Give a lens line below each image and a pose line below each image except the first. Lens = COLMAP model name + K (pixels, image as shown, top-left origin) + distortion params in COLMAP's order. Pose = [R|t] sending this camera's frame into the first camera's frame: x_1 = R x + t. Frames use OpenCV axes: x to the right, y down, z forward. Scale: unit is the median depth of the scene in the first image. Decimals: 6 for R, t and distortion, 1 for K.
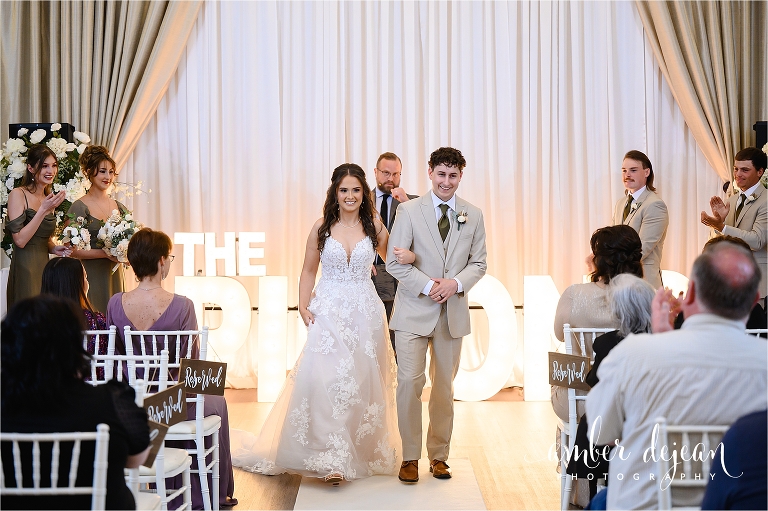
lens RADIAL K [[1532.9, 0, 383.2], [0, 1532.9, 257.7], [0, 0, 1]] dist [-0.005451, 0.000000]
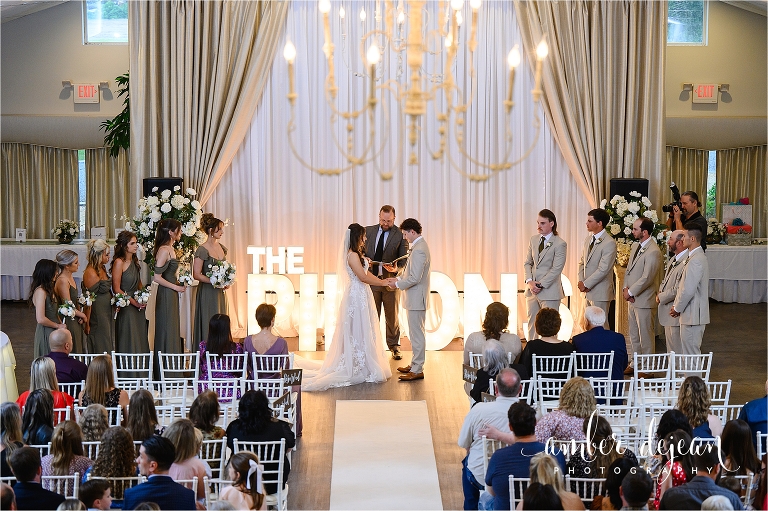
lens RADIAL K [[1719.6, 0, 383.0], [0, 1719.6, 255.7], [0, 0, 1]] dist [0.016342, 0.000000]
pose [[0.999923, 0.002408, 0.012157, -0.015638], [-0.003949, 0.991726, 0.128309, -0.239488], [-0.011748, -0.128347, 0.991660, -0.792051]]
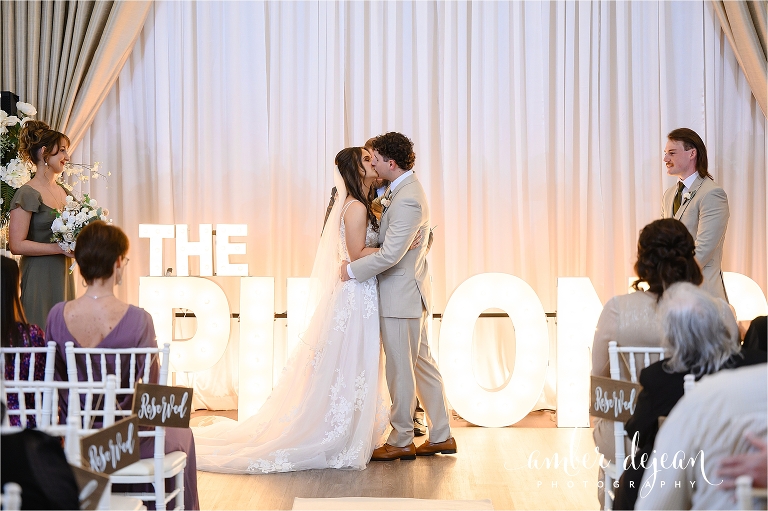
lens RADIAL K [[1741.9, 0, 389.7], [0, 1741.9, 254.6], [0, 0, 1]] dist [0.101300, 0.000000]
pose [[0.999988, 0.004488, -0.001720, 0.002089], [-0.004482, 0.999984, 0.003451, -0.003622], [0.001735, -0.003443, 0.999993, 0.049937]]
